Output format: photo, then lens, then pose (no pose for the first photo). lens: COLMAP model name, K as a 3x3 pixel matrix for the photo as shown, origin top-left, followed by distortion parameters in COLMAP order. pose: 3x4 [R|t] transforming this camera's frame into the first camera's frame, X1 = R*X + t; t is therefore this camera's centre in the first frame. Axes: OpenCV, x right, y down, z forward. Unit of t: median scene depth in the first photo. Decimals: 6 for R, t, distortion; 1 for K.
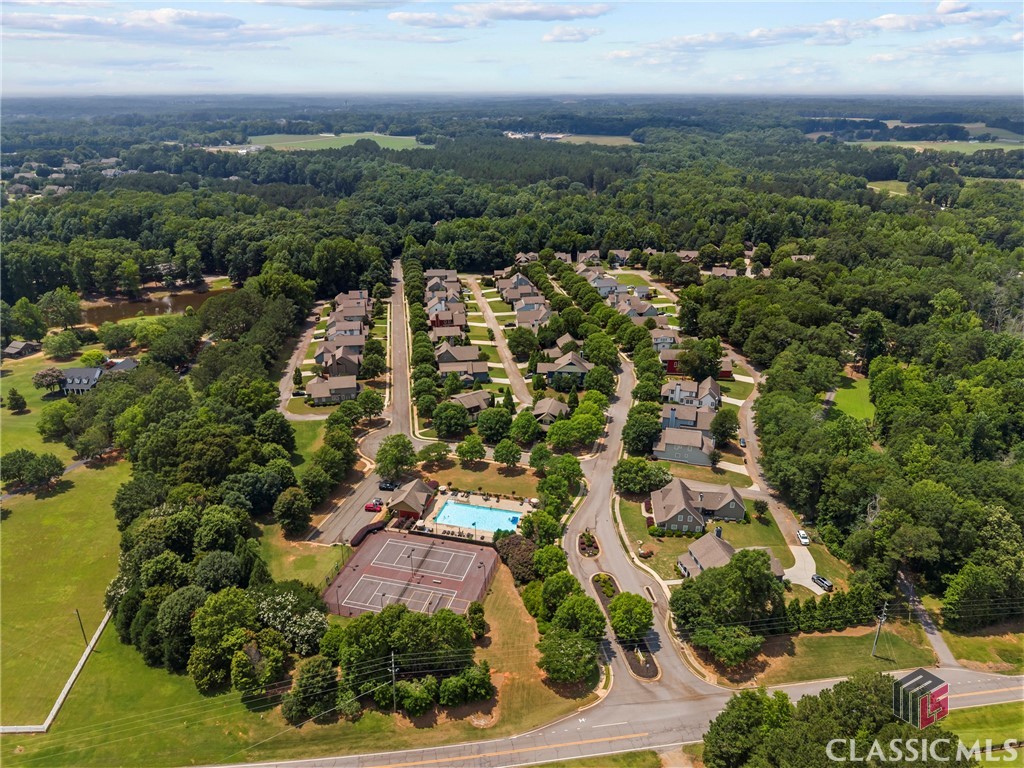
lens RADIAL K [[674.8, 0, 515.2], [0, 674.8, 395.1], [0, 0, 1]] dist [0.036488, -0.035978]
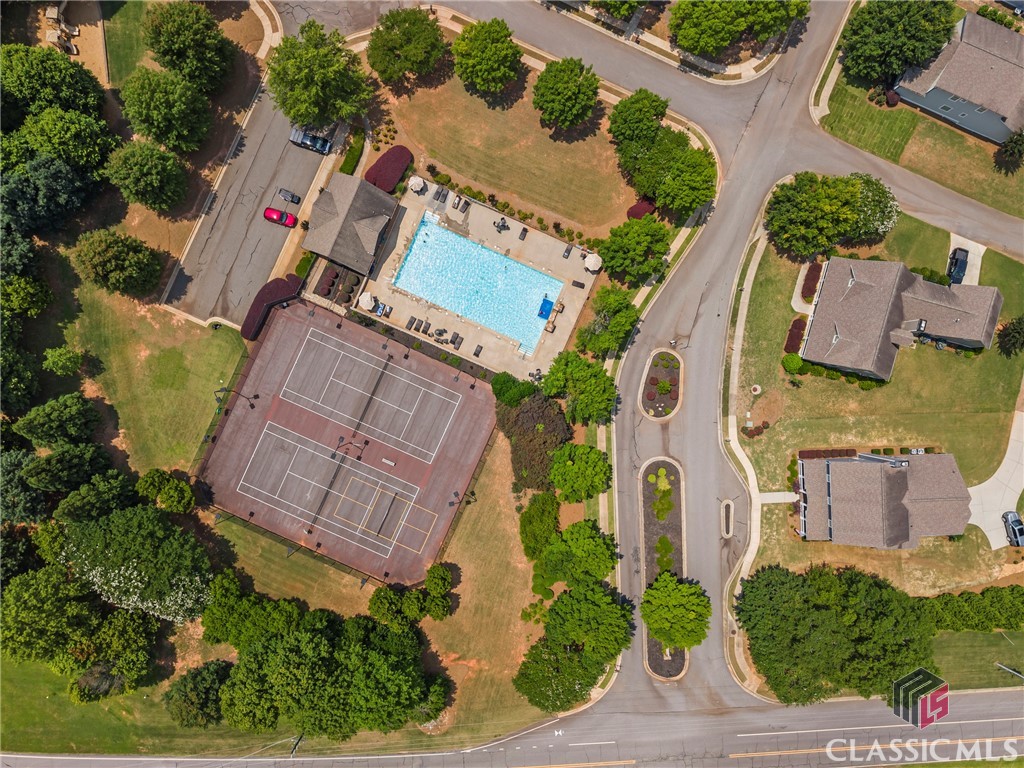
lens RADIAL K [[674.8, 0, 515.2], [0, 674.8, 395.1], [0, 0, 1]] dist [0.036488, -0.035978]
pose [[0.985511, 0.169462, 0.007075, -0.017915], [-0.075332, 0.399961, 0.913431, -0.311075], [0.151962, -0.900730, 0.406932, 0.822618]]
